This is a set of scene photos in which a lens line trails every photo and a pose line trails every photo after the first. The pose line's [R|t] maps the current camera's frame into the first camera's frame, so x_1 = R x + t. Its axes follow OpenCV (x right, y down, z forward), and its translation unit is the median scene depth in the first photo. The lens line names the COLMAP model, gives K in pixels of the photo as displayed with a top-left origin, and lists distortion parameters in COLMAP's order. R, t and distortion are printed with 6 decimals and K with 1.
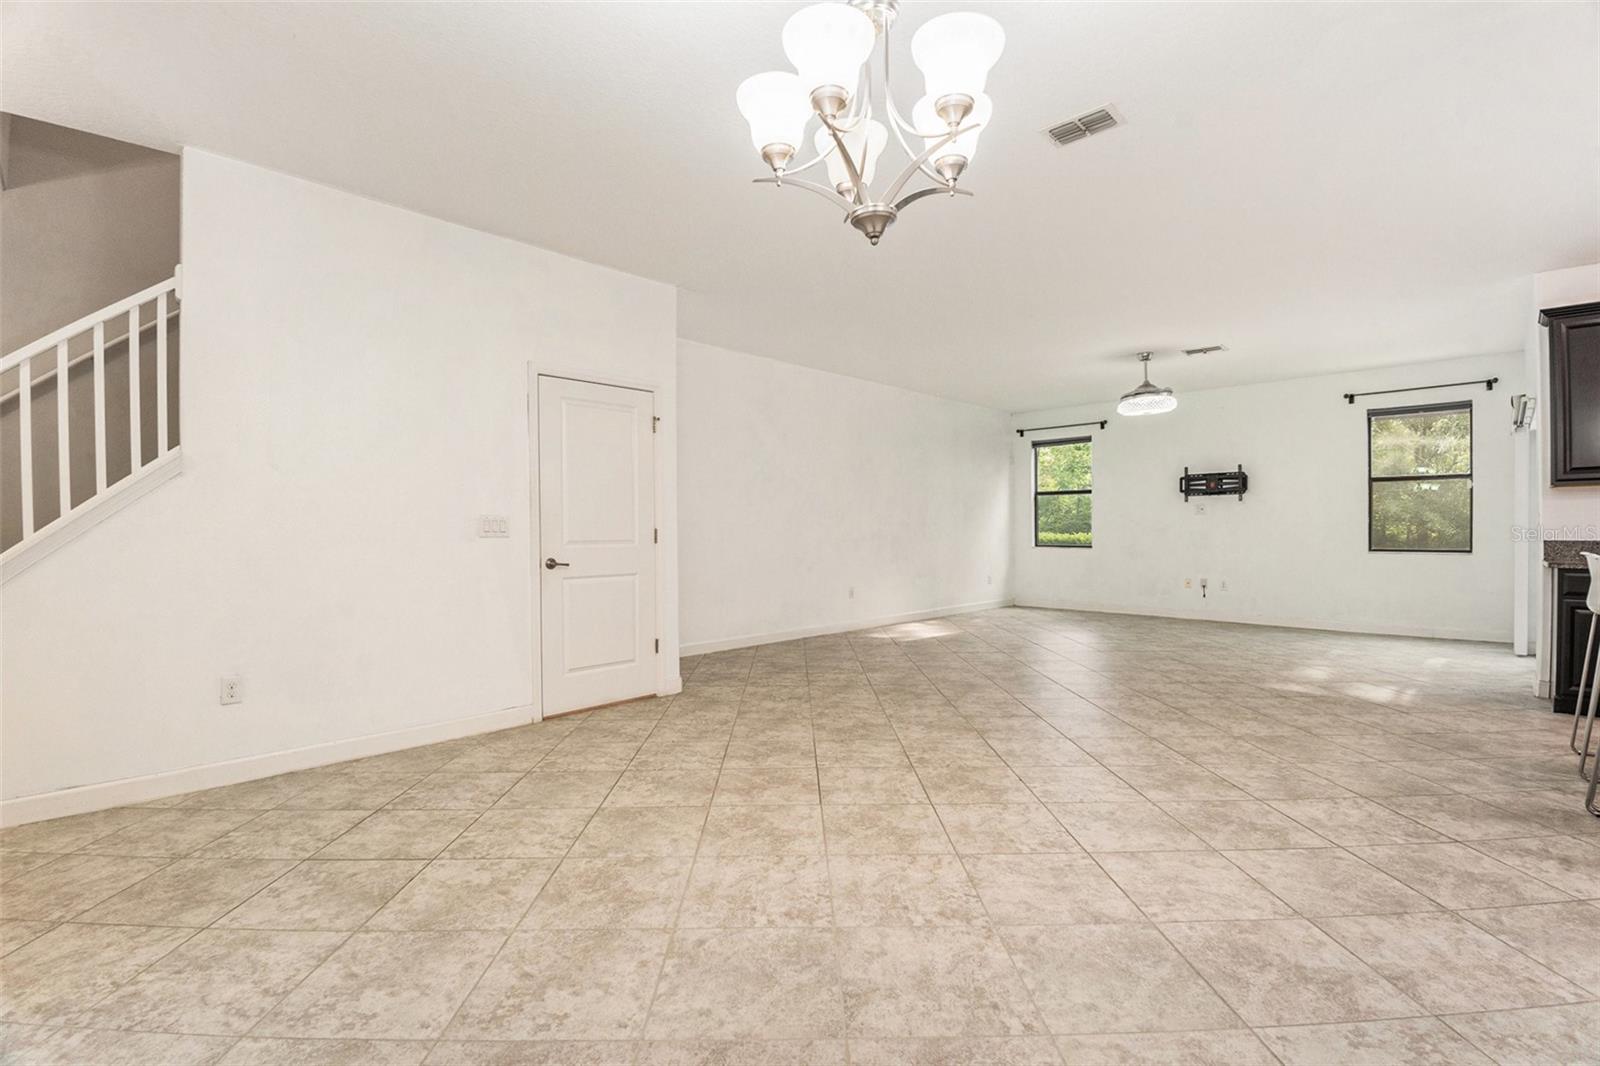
lens RADIAL K [[735.6, 0, 771.0], [0, 735.6, 544.5], [0, 0, 1]] dist [-0.002984, -0.005801]
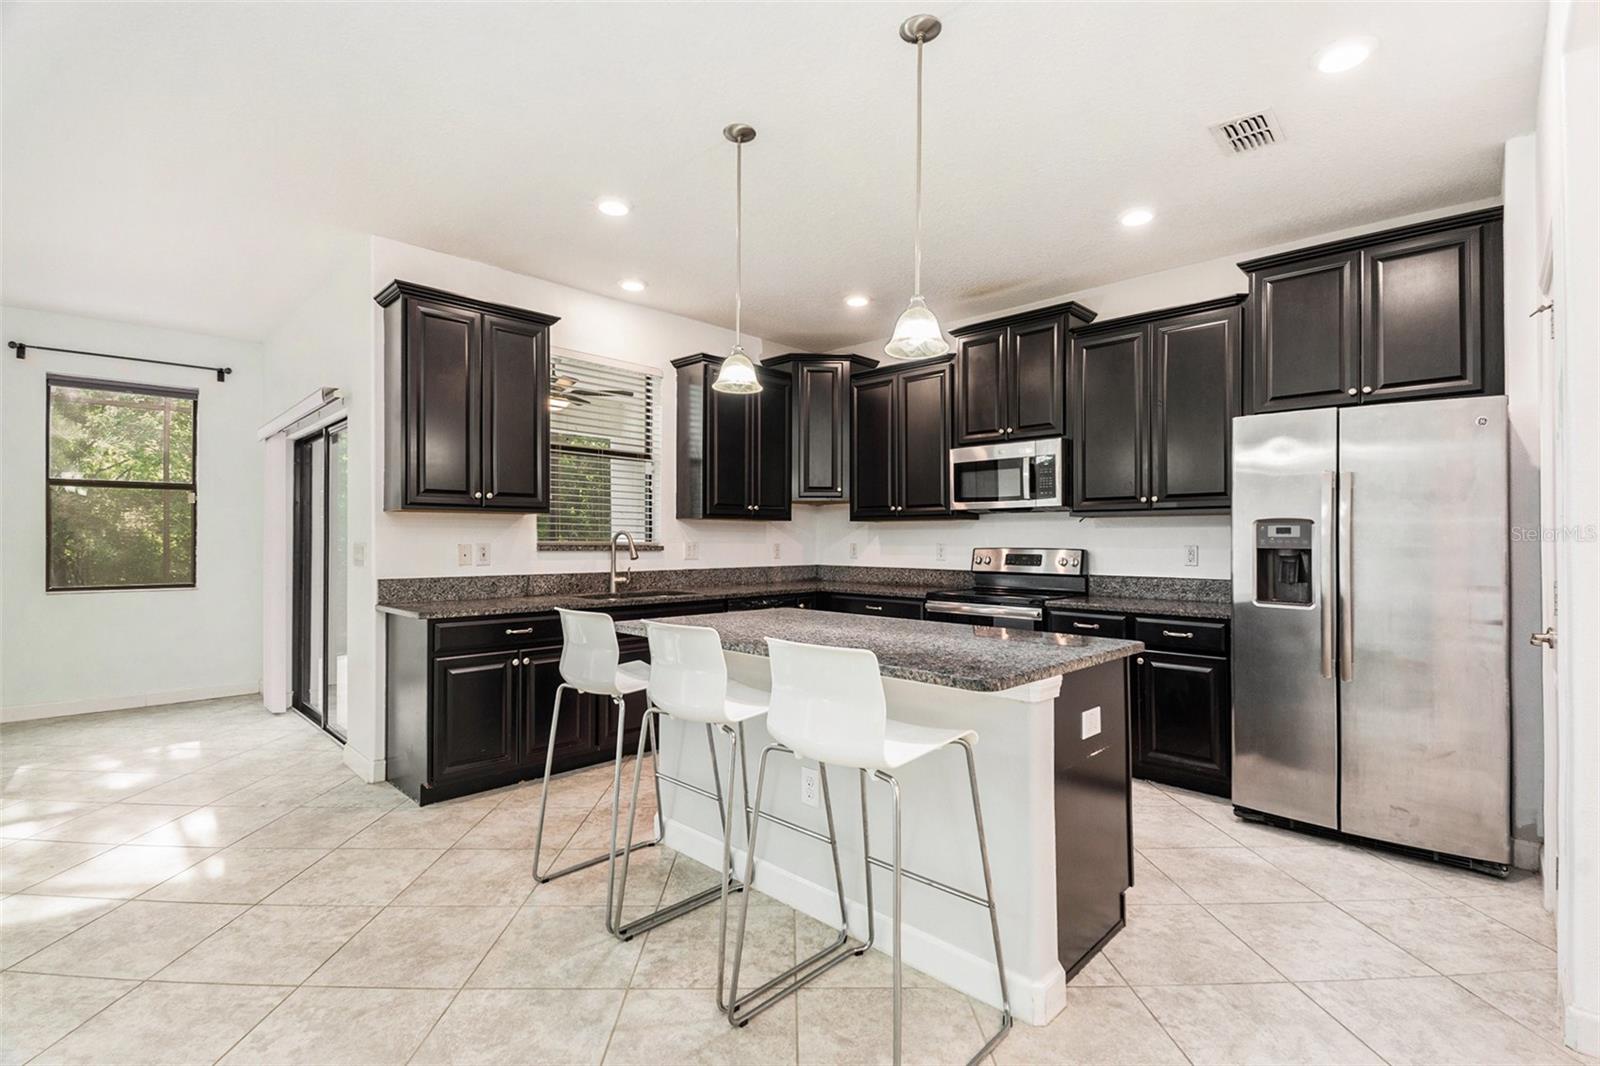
lens RADIAL K [[735.6, 0, 796.7], [0, 735.6, 530.2], [0, 0, 1]] dist [-0.002984, -0.005801]
pose [[-0.027421, 0.017876, 0.999464, 0.269359], [0.019855, 0.999653, -0.017335, -0.035990], [-0.999427, 0.019370, -0.027766, 0.605543]]
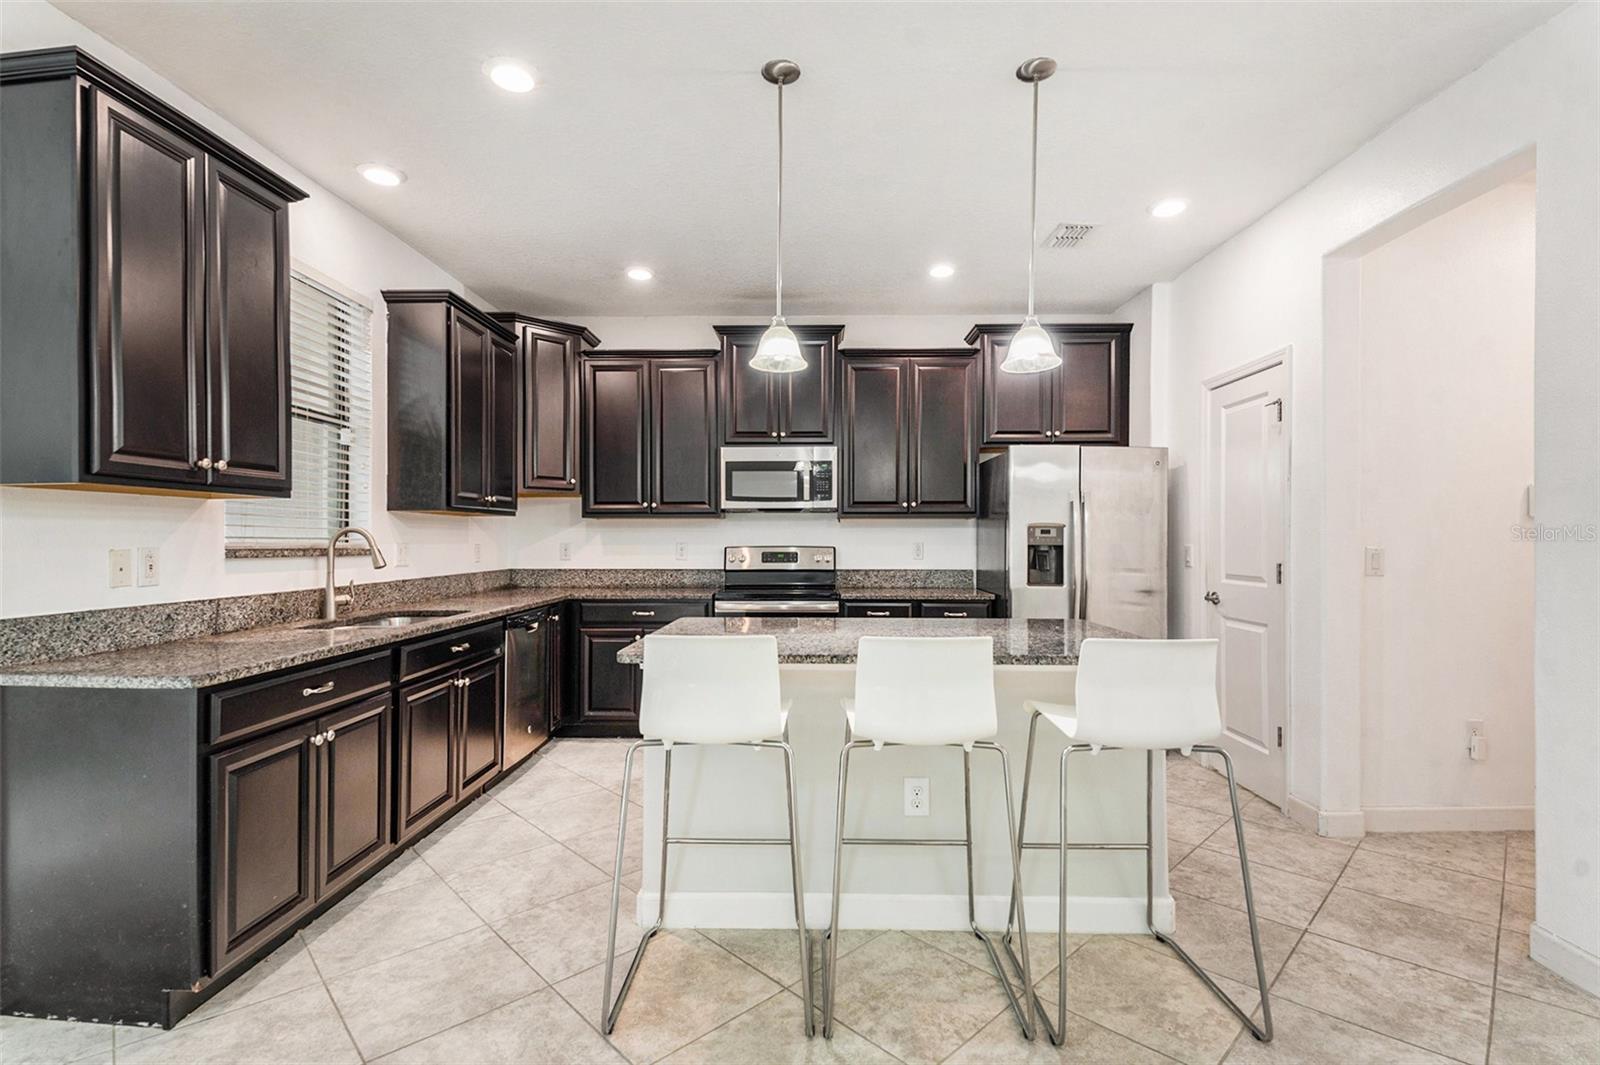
lens RADIAL K [[735.6, 0, 798.9], [0, 735.6, 528.7], [0, 0, 1]] dist [-0.002984, -0.005801]
pose [[-0.703070, 0.011021, 0.711035, 0.500081], [0.017112, 0.999853, 0.001423, -0.049828], [-0.710914, 0.013168, -0.703155, 1.011406]]
